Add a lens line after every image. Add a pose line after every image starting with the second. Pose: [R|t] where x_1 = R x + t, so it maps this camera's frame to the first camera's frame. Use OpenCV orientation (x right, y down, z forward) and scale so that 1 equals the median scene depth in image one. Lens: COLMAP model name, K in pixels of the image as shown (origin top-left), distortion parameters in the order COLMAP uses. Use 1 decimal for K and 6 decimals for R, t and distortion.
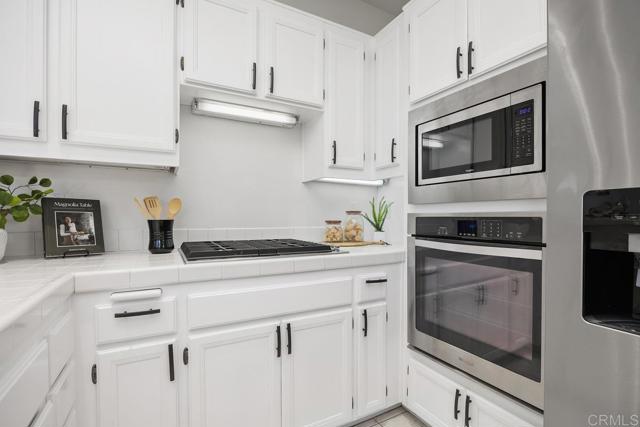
lens RADIAL K [[302.1, 0, 319.9], [0, 302.1, 215.4], [0, 0, 1]] dist [-0.003648, 0.000038]
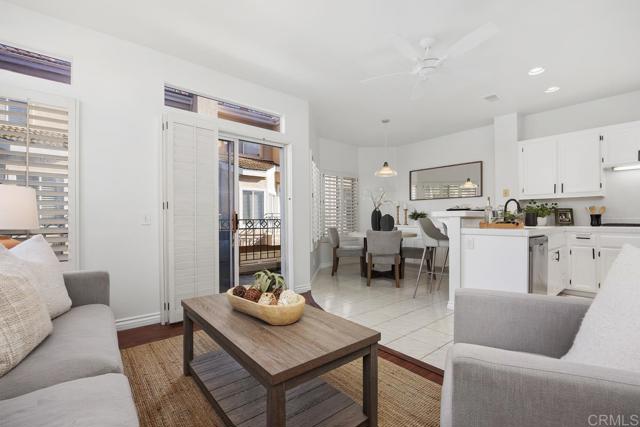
lens RADIAL K [[285.9, 0, 316.5], [0, 285.9, 220.2], [0, 0, 1]] dist [-0.010521, 0.000183]
pose [[0.194239, -0.001464, -0.980953, 1.749937], [-0.001257, 0.999998, -0.001741, 0.084534], [0.980953, 0.001572, 0.194237, -2.326602]]
